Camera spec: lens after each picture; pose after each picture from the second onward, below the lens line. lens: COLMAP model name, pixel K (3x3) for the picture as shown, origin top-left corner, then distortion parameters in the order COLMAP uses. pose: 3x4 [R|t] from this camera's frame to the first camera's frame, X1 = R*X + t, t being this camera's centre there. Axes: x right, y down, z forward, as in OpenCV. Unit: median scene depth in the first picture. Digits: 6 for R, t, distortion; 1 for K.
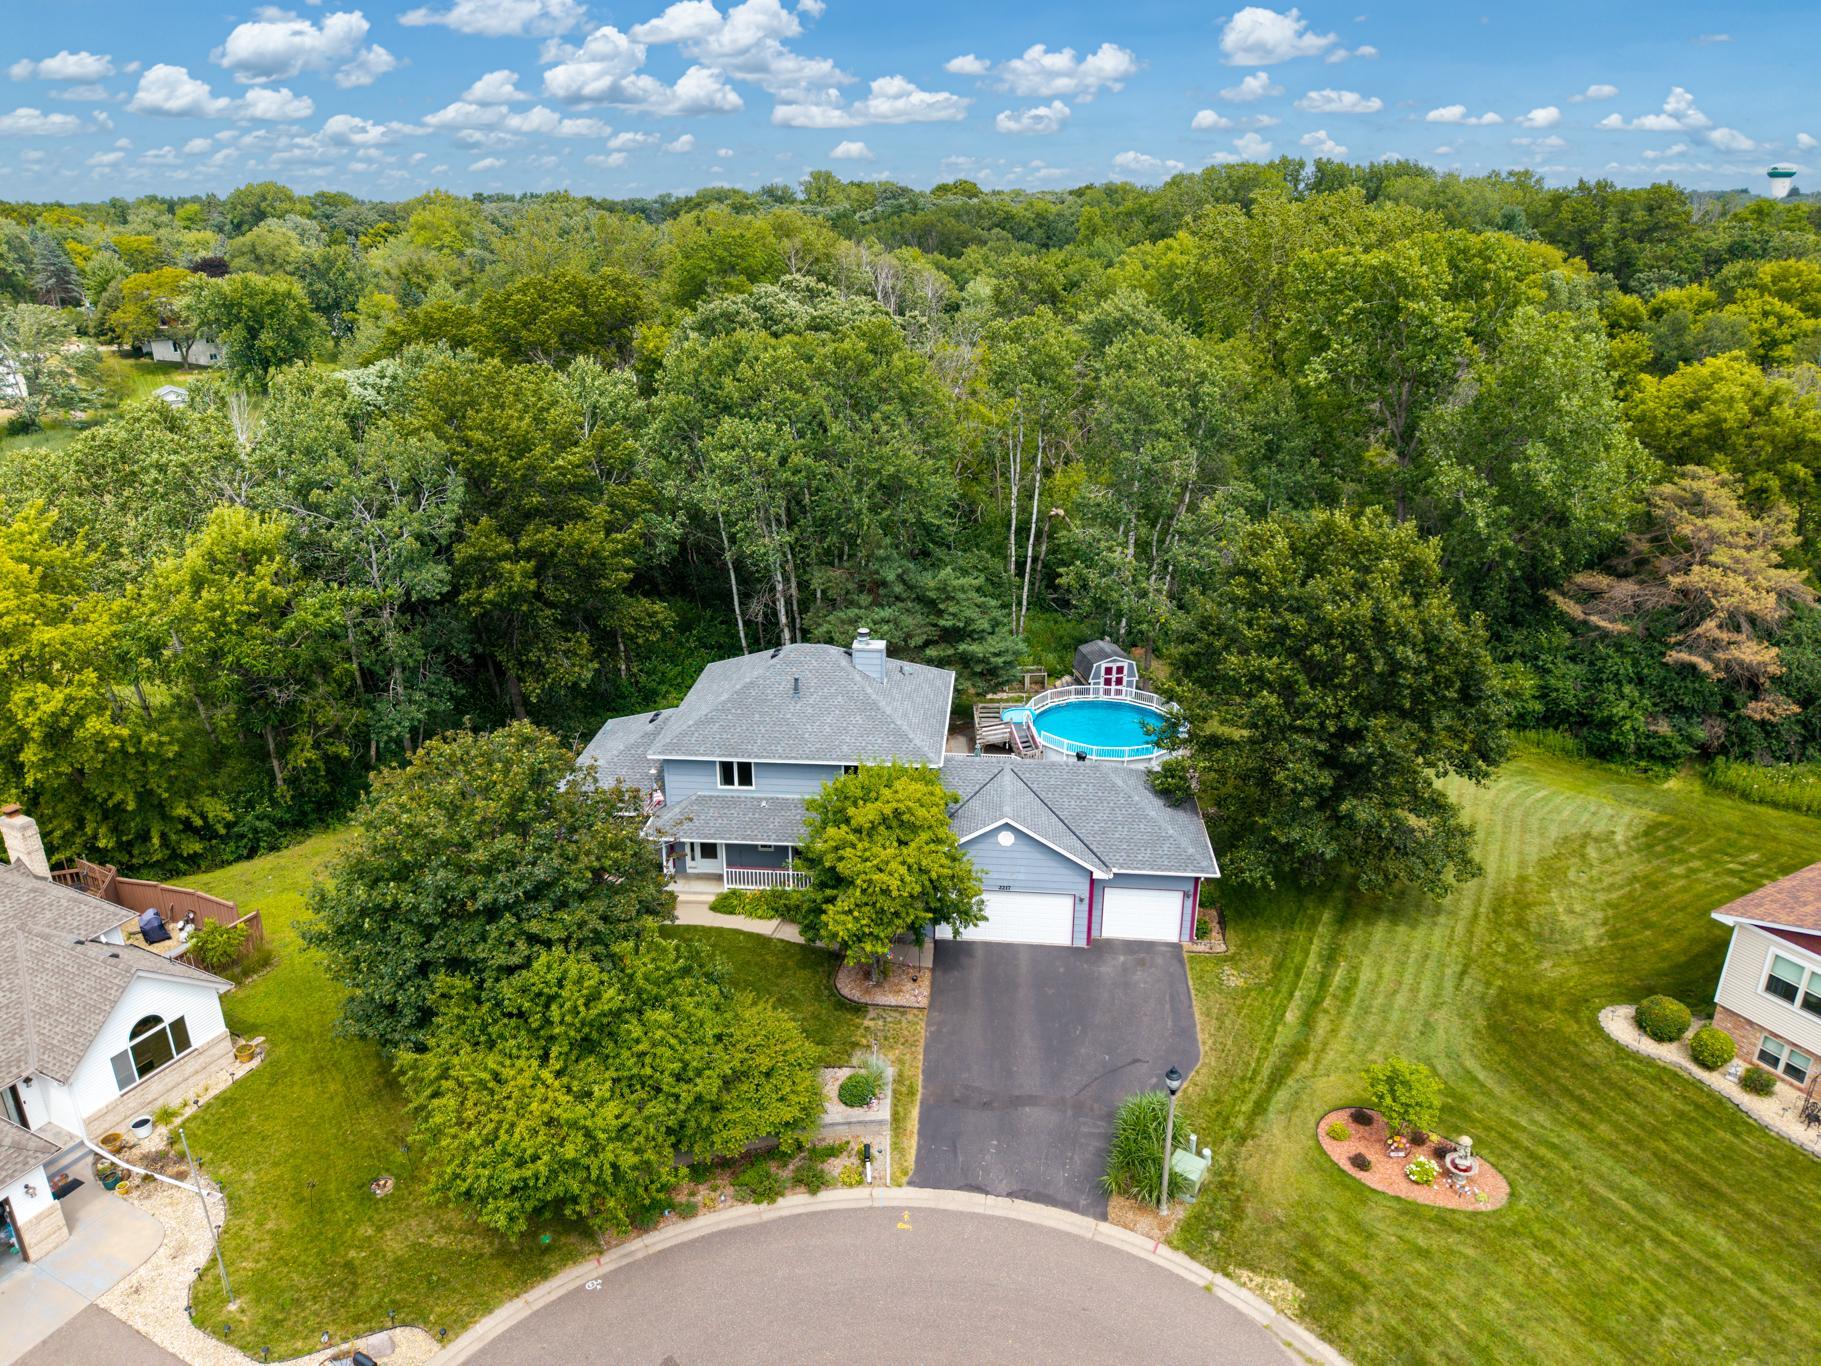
lens RADIAL K [[1222.5, 0, 903.4], [0, 1222.5, 675.0], [0, 0, 1]] dist [0.013289, -0.009867]
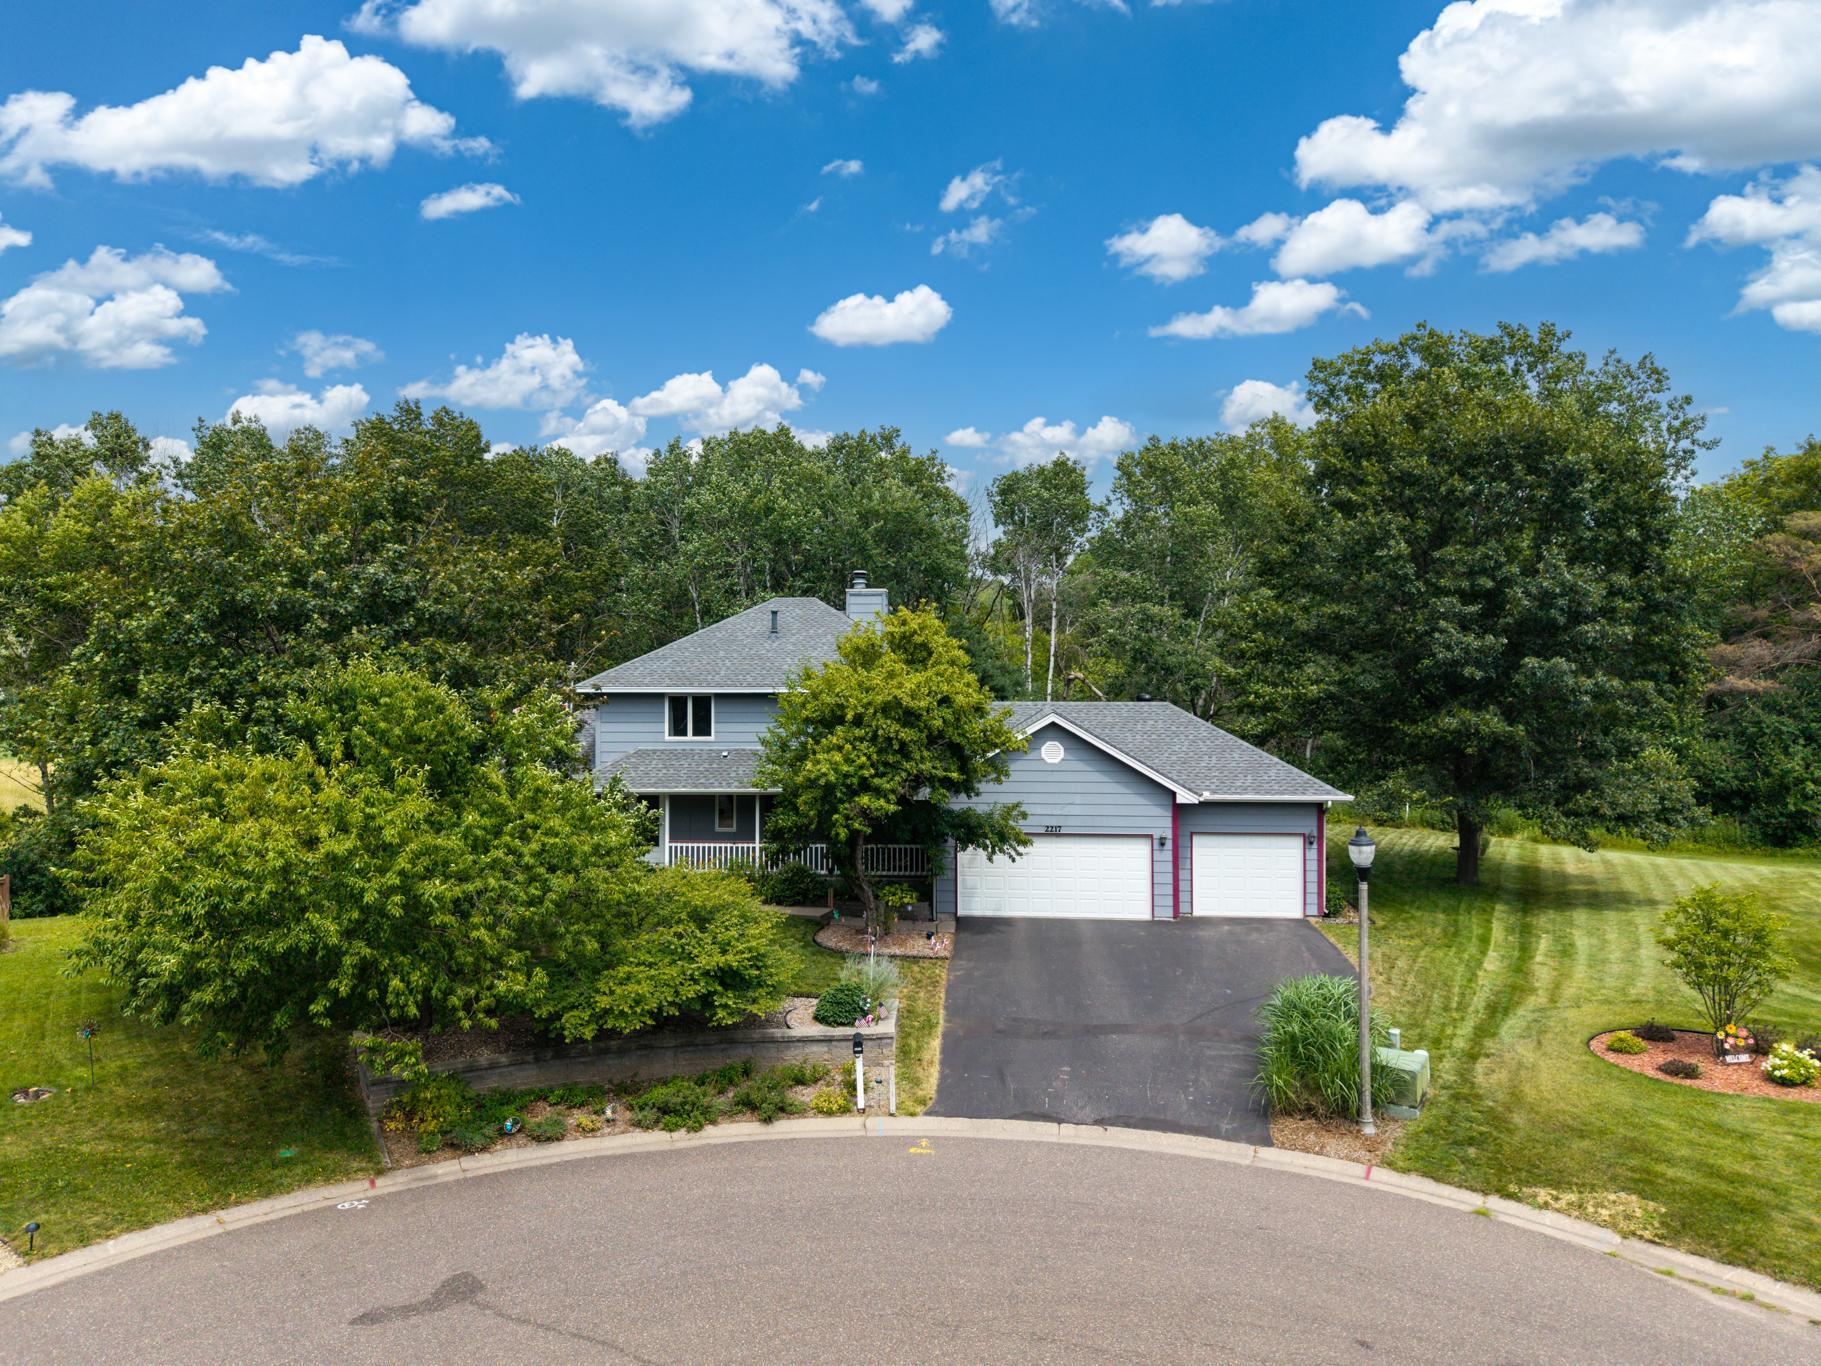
lens RADIAL K [[1222.5, 0, 903.4], [0, 1222.5, 675.0], [0, 0, 1]] dist [0.013289, -0.009867]
pose [[0.999994, 0.000572, 0.003347, -0.007873], [0.000682, 0.931786, -0.363006, 0.360620], [-0.003327, 0.363007, 0.931781, 0.307839]]
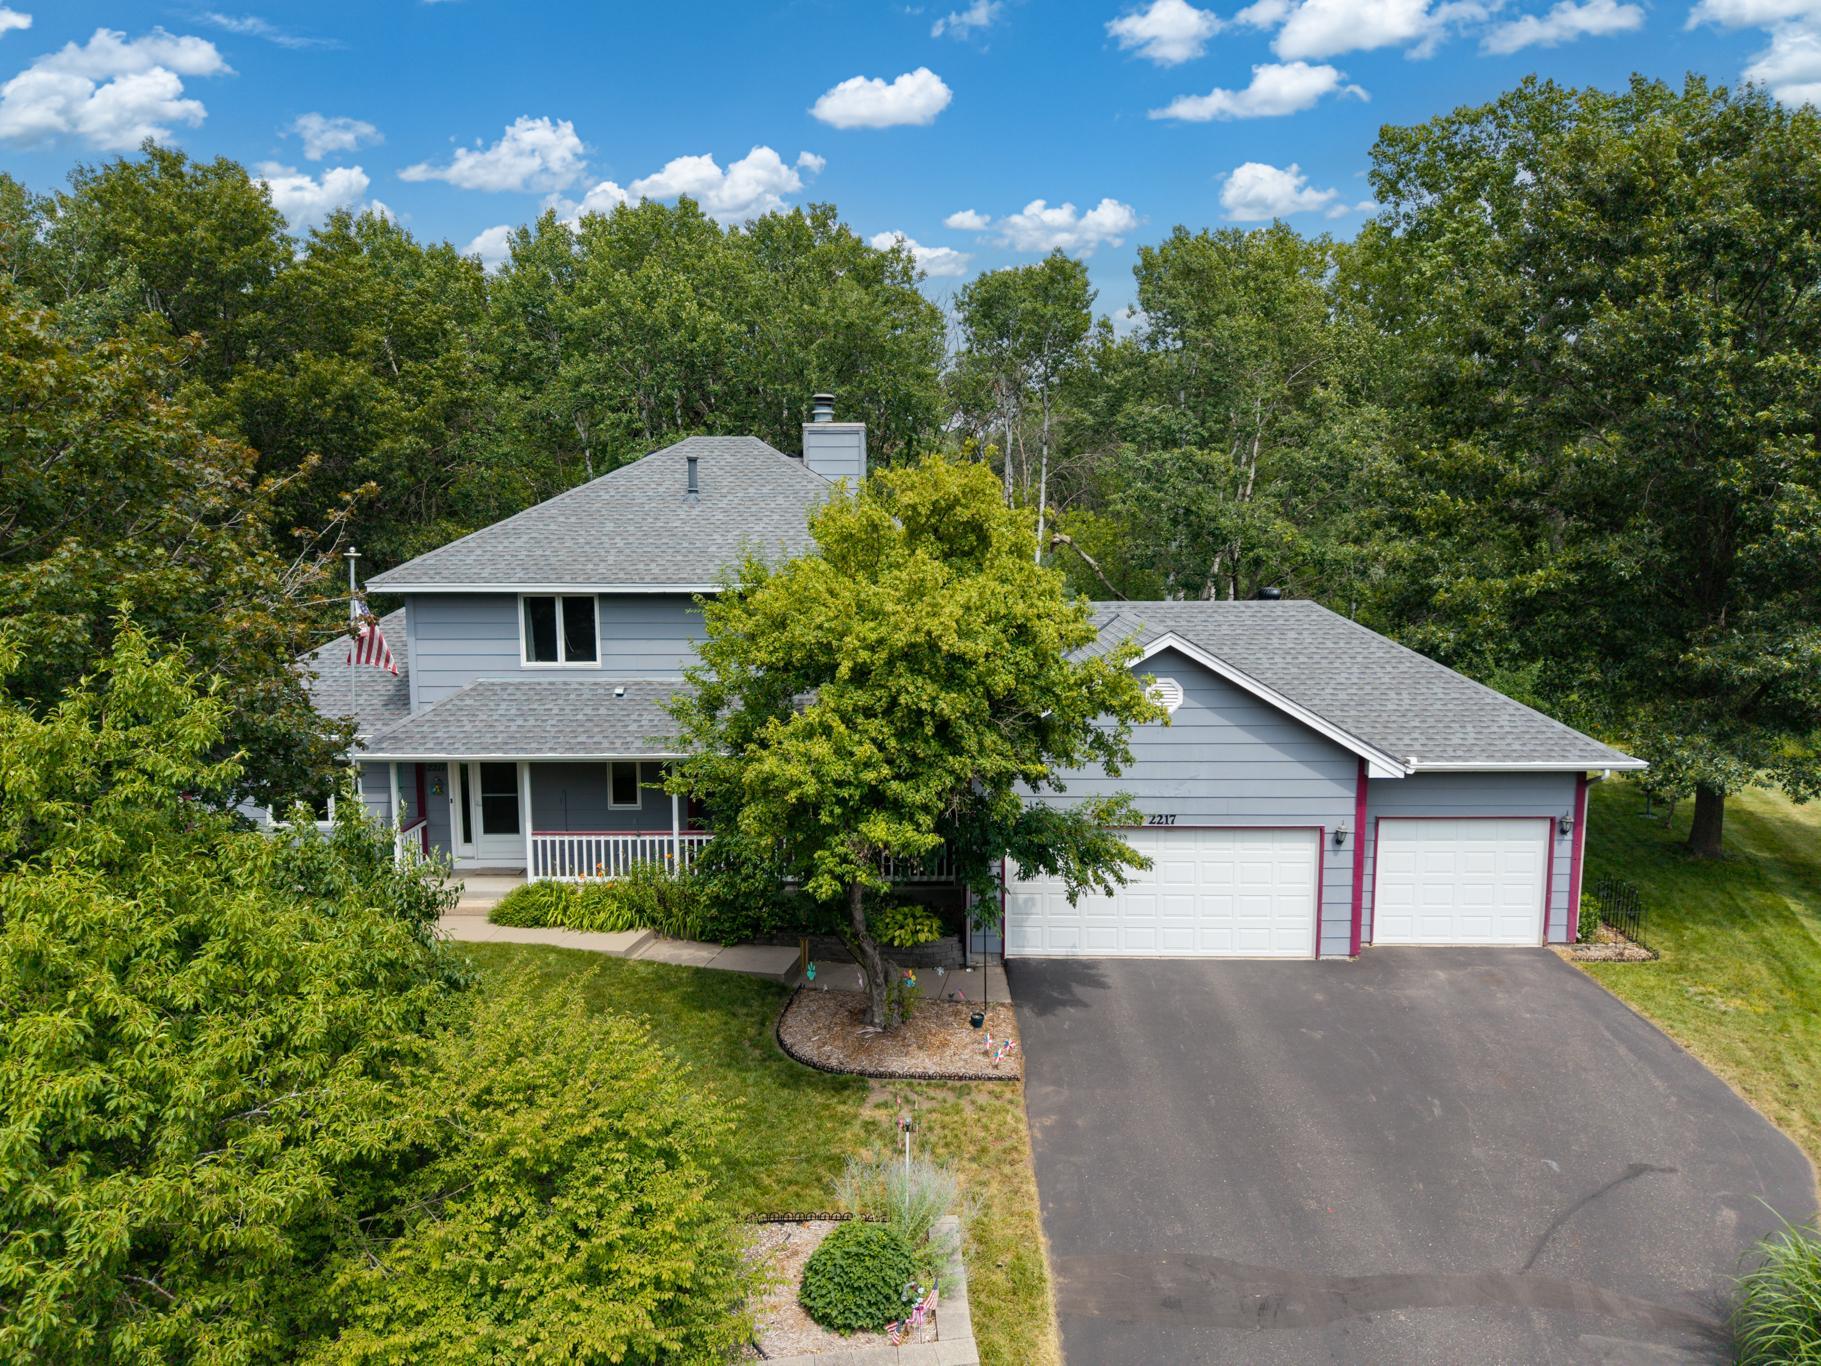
lens RADIAL K [[1229.2, 0, 928.8], [0, 1229.2, 685.1], [0, 0, 1]] dist [0.000364, -0.005055]
pose [[0.996546, -0.015546, 0.081574, -0.037499], [0.034203, 0.971968, -0.232610, 0.233391], [-0.075671, 0.234597, 0.969143, 0.583711]]
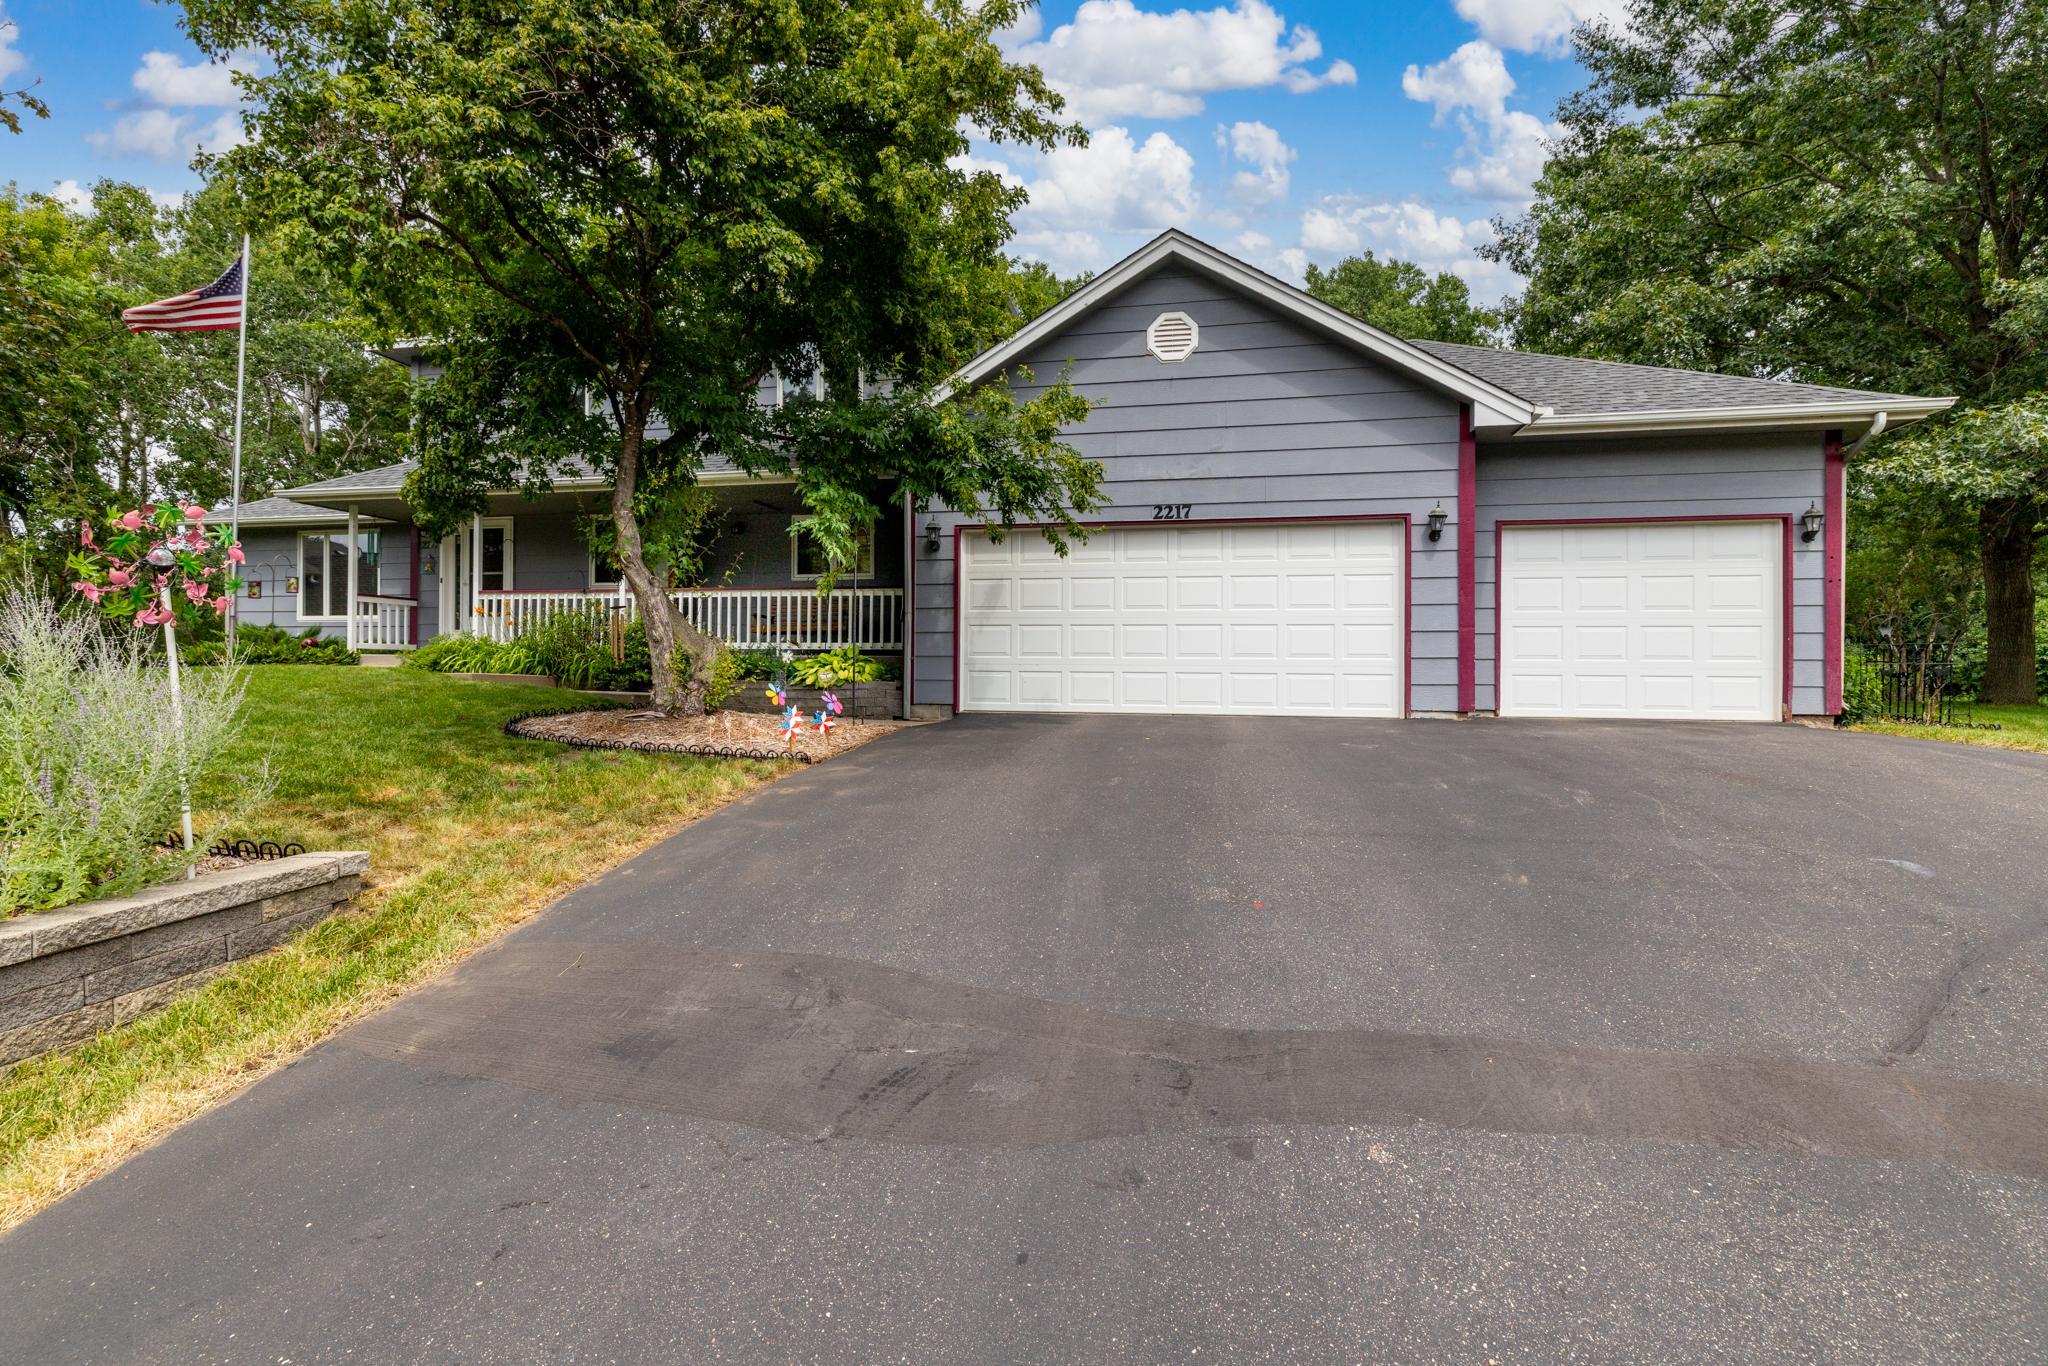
lens RADIAL K [[911.0, 0, 1048.6], [0, 911.0, 670.3], [0, 0, 1]] dist [-0.000864, 0.000096]
pose [[0.995550, 0.006514, -0.094012, 0.075787], [-0.039802, 0.933327, -0.356814, 0.305156], [0.085419, 0.358968, 0.929433, 0.819352]]
